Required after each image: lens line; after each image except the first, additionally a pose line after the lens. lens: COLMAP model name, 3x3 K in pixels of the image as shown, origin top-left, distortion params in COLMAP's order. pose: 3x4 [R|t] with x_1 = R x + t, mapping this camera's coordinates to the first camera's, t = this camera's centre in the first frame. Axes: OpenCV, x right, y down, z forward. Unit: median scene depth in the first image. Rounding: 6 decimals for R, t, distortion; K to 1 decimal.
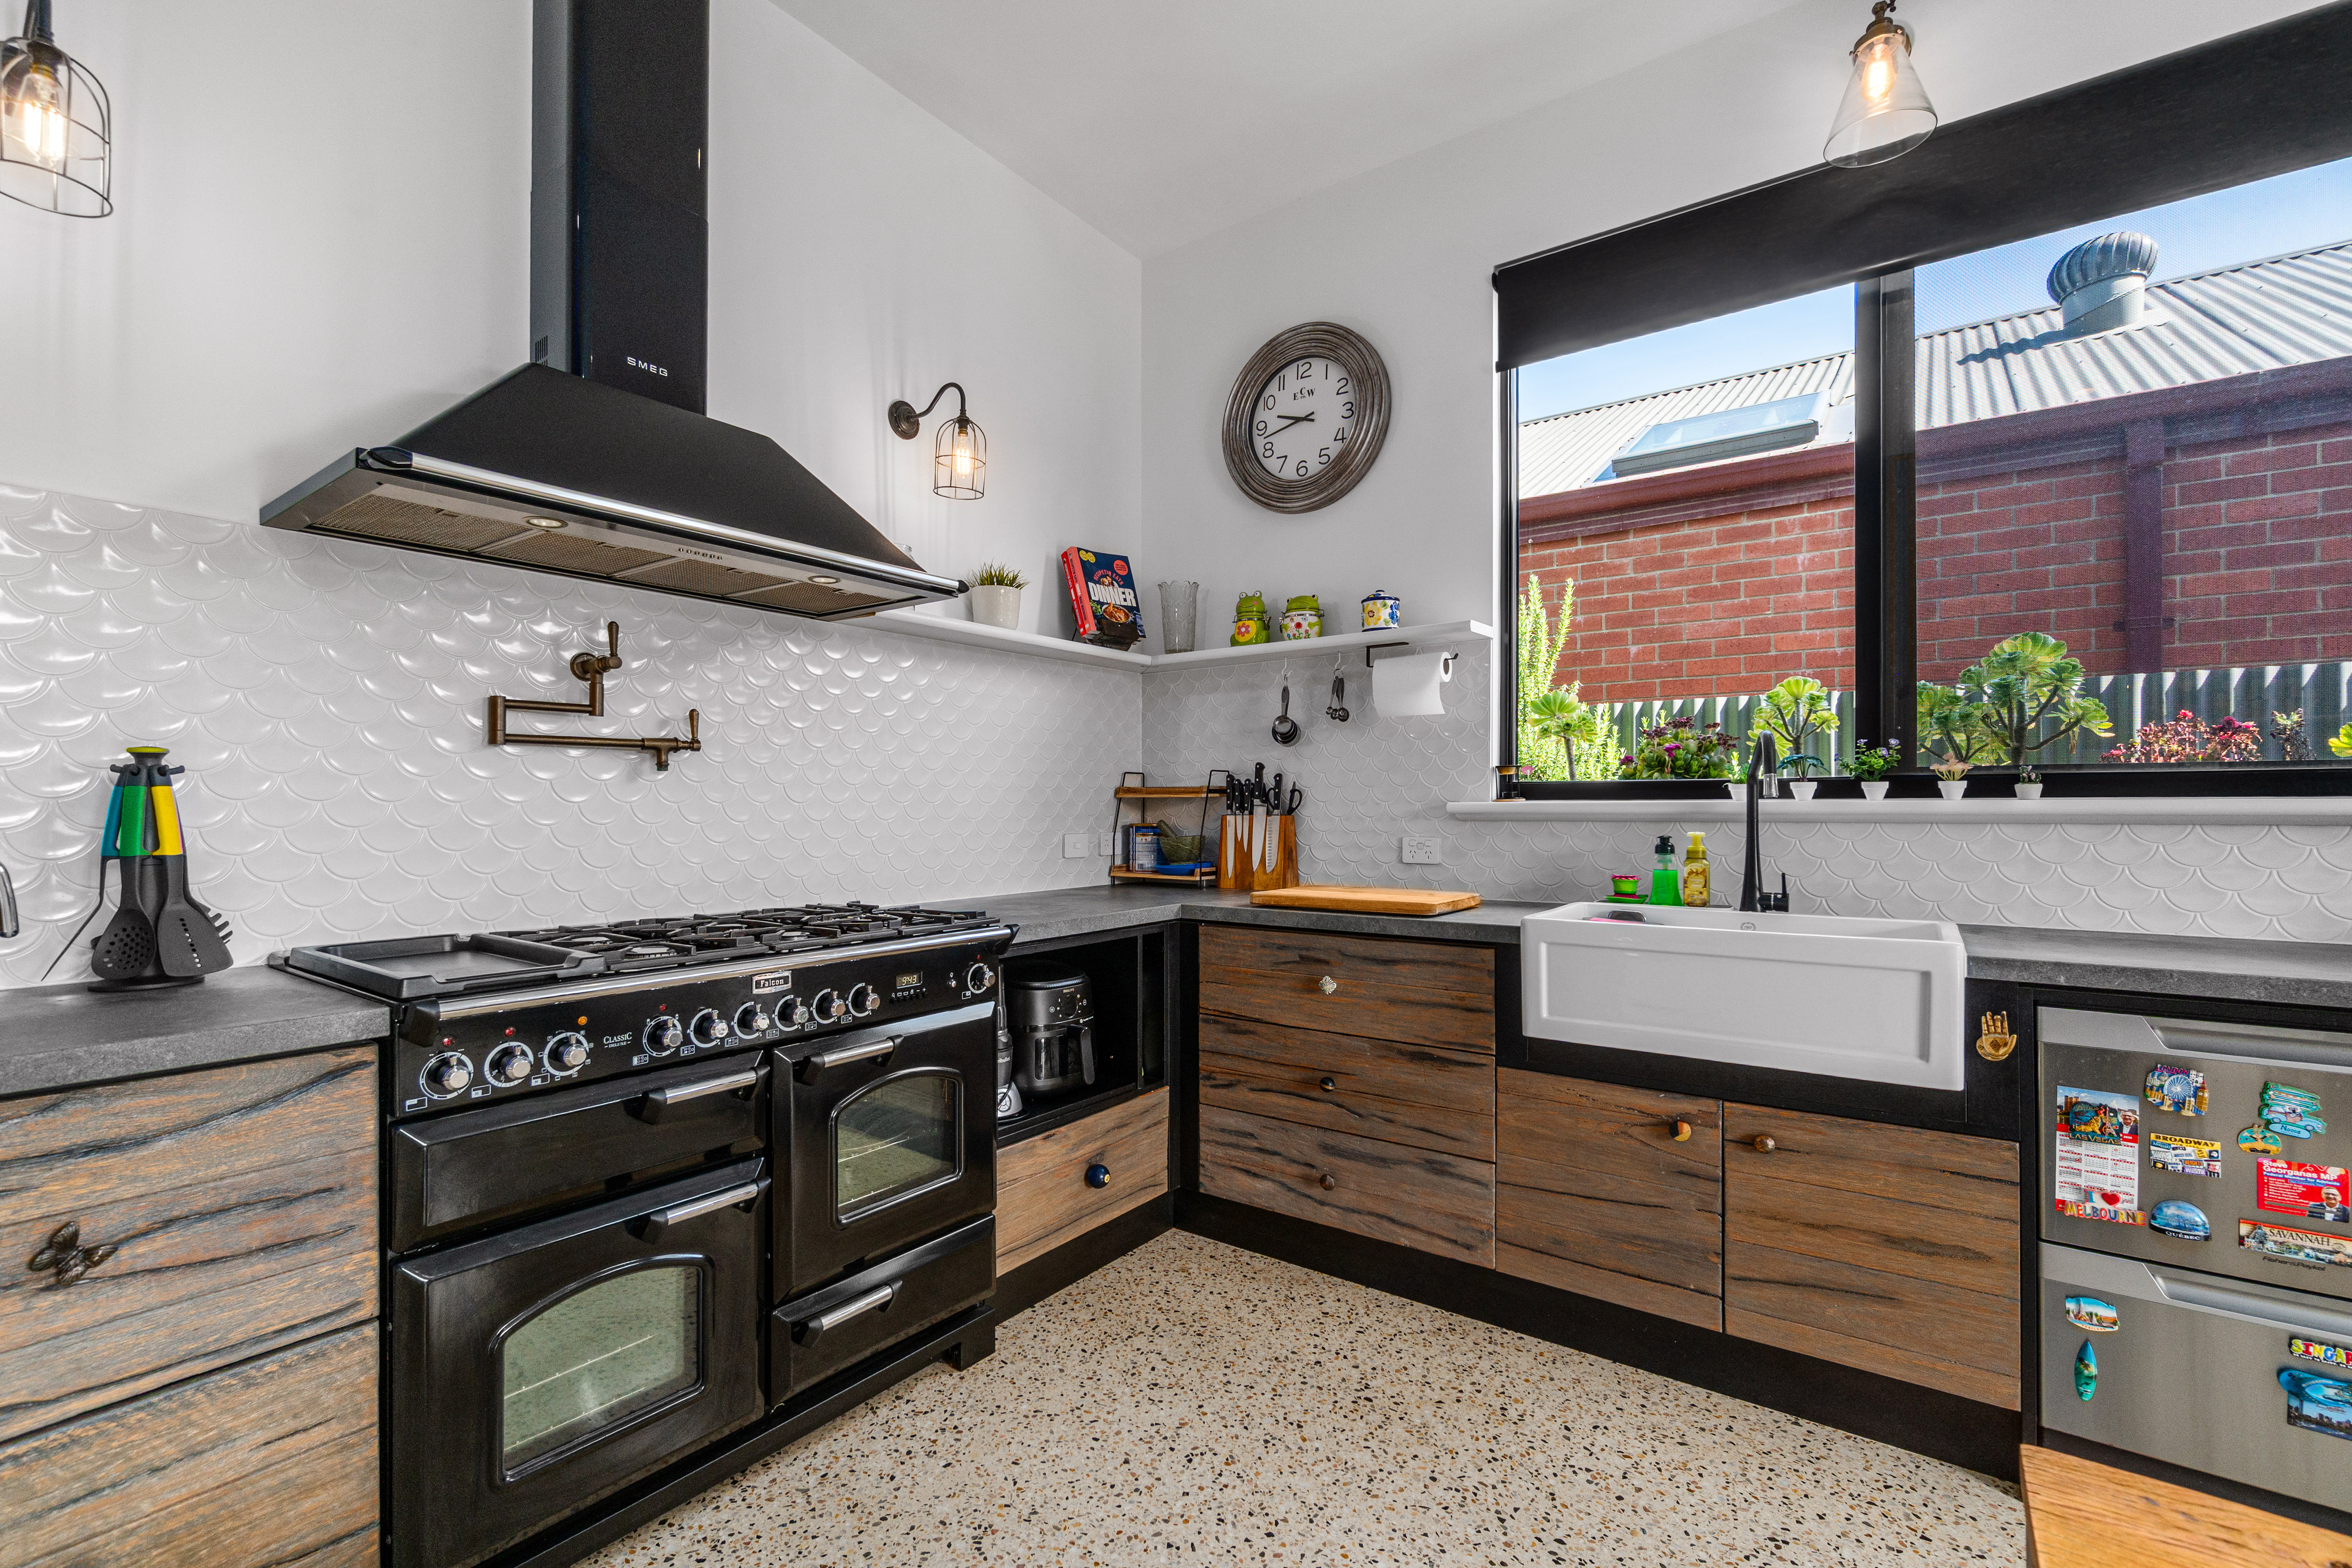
lens RADIAL K [[1029.2, 0, 1170.4], [0, 1029.2, 816.3], [0, 0, 1]] dist [-0.001184, 0.000356]
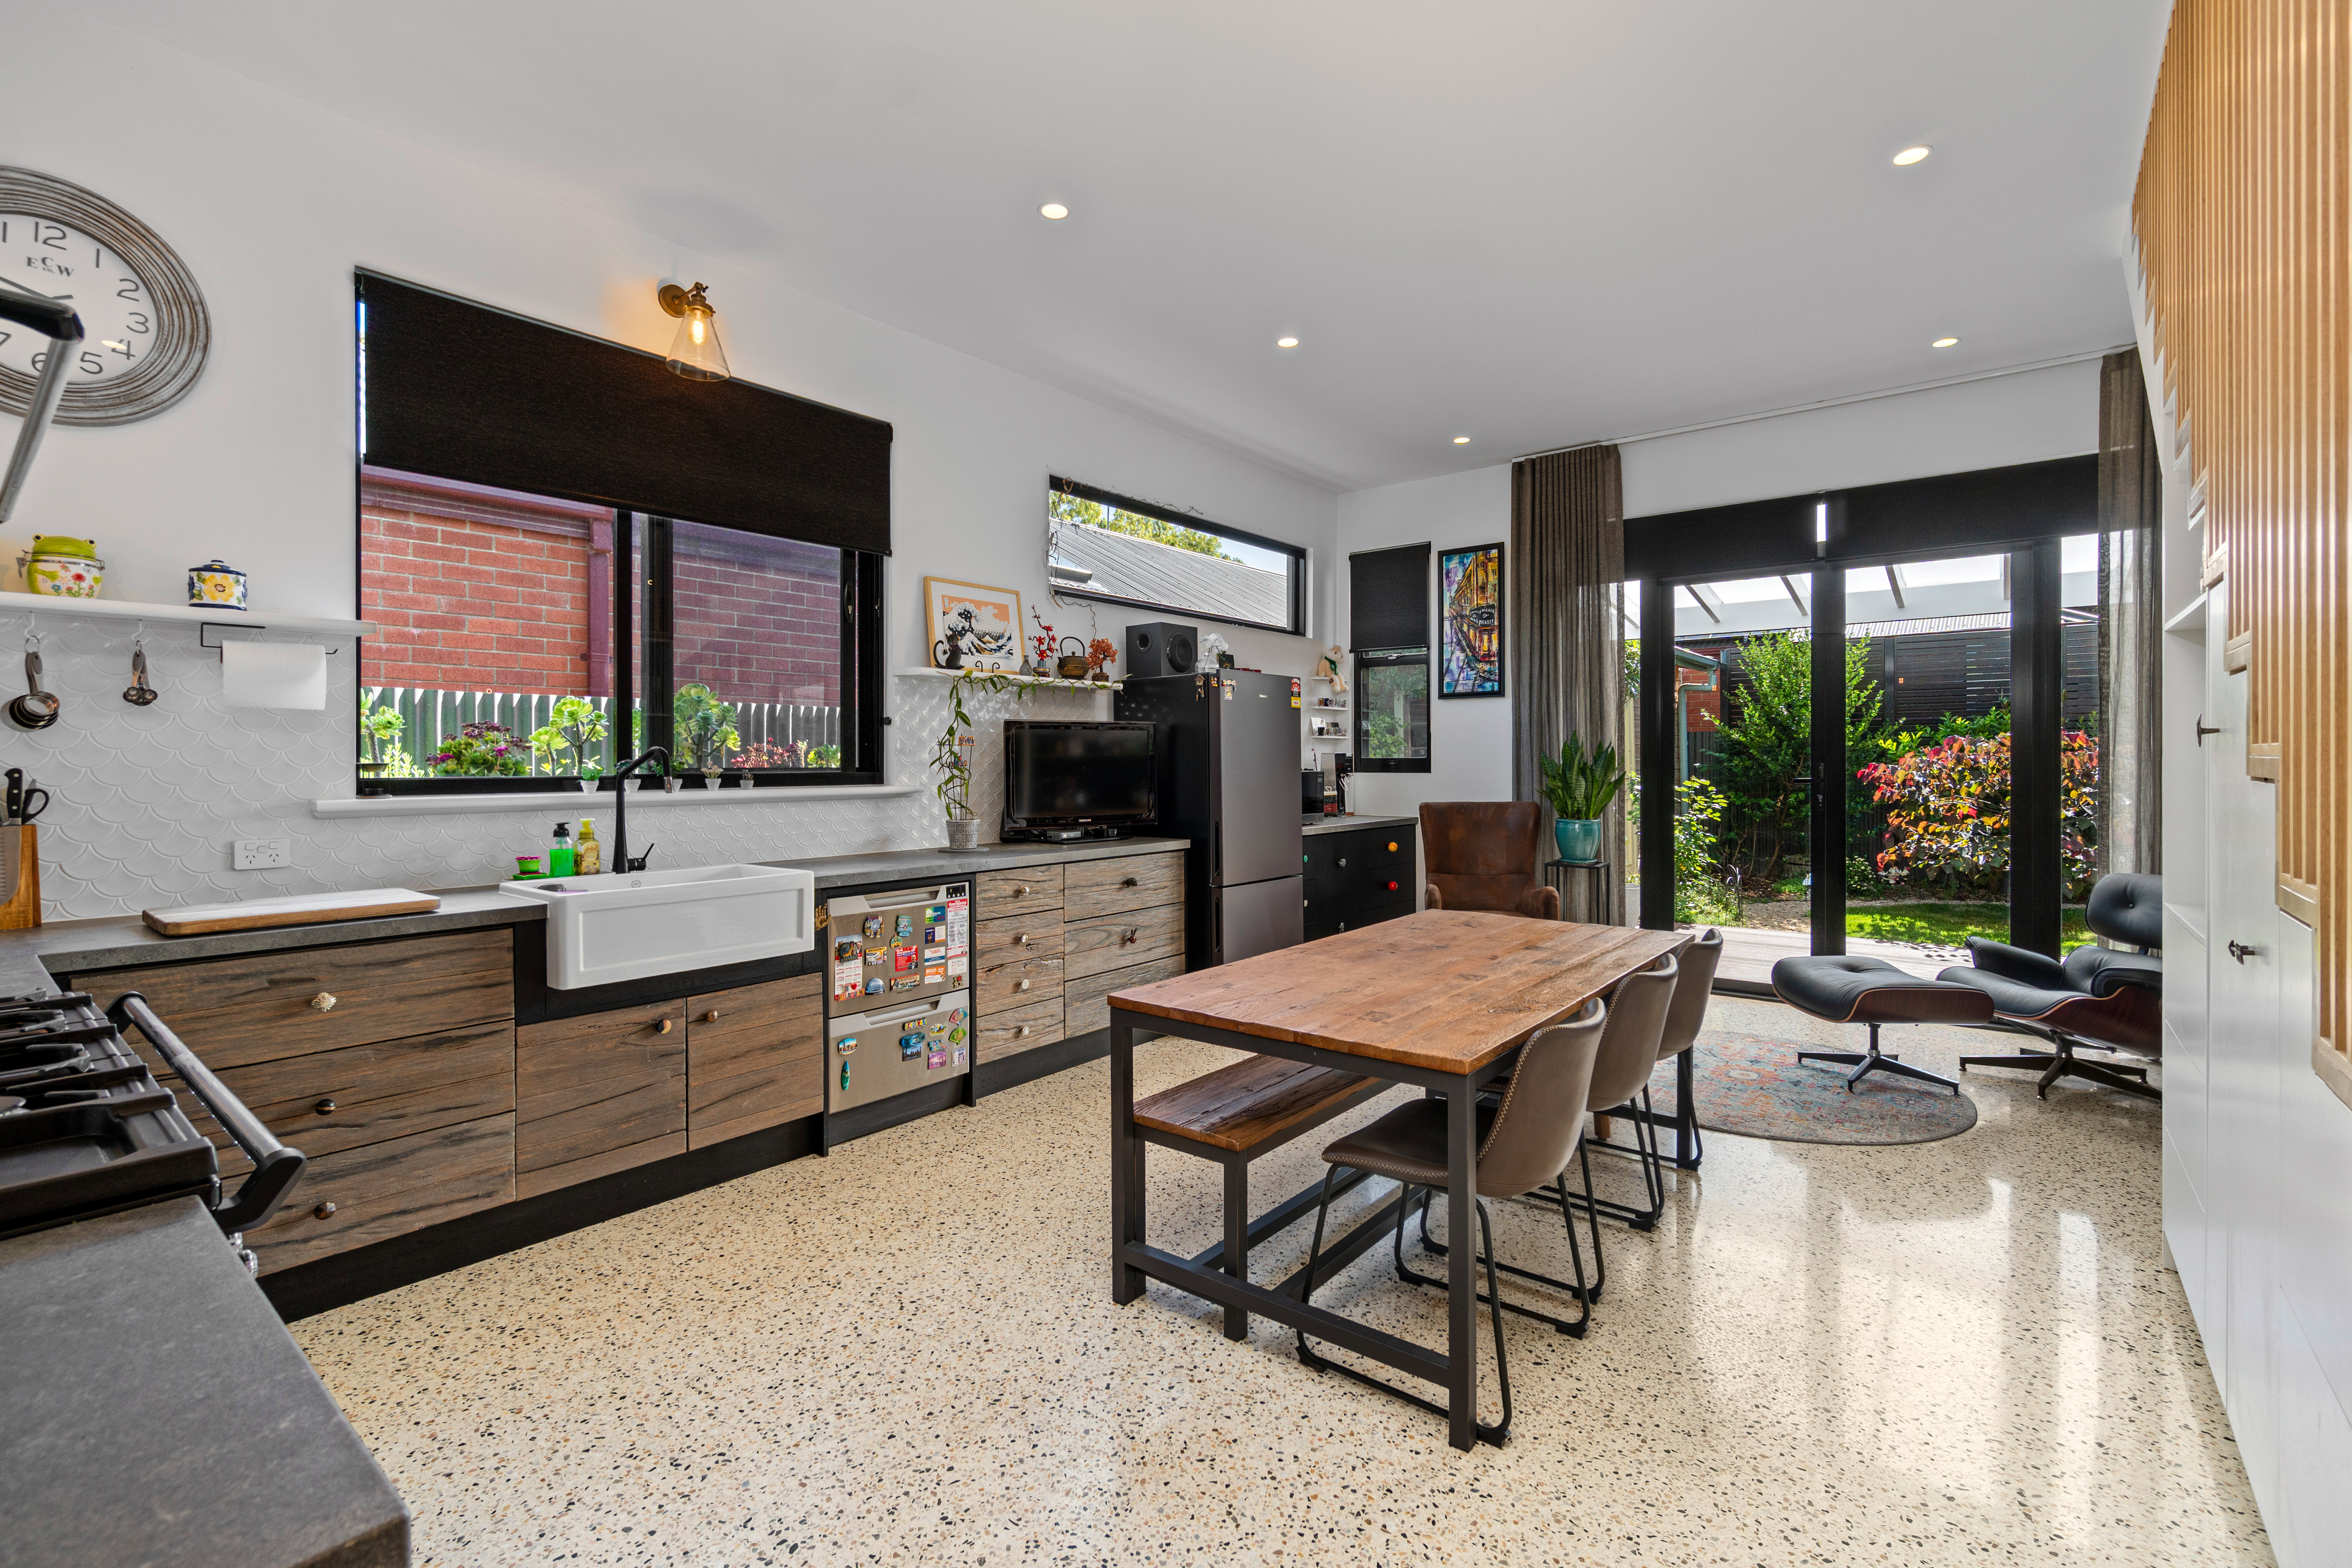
lens RADIAL K [[1025.8, 0, 1174.3], [0, 1025.8, 792.9], [0, 0, 1]] dist [-0.000274, -0.000233]
pose [[0.046722, -0.029679, 0.998467, -0.816896], [0.009995, 0.999522, 0.029242, -0.051296], [-0.998858, 0.008614, 0.046996, 0.195081]]
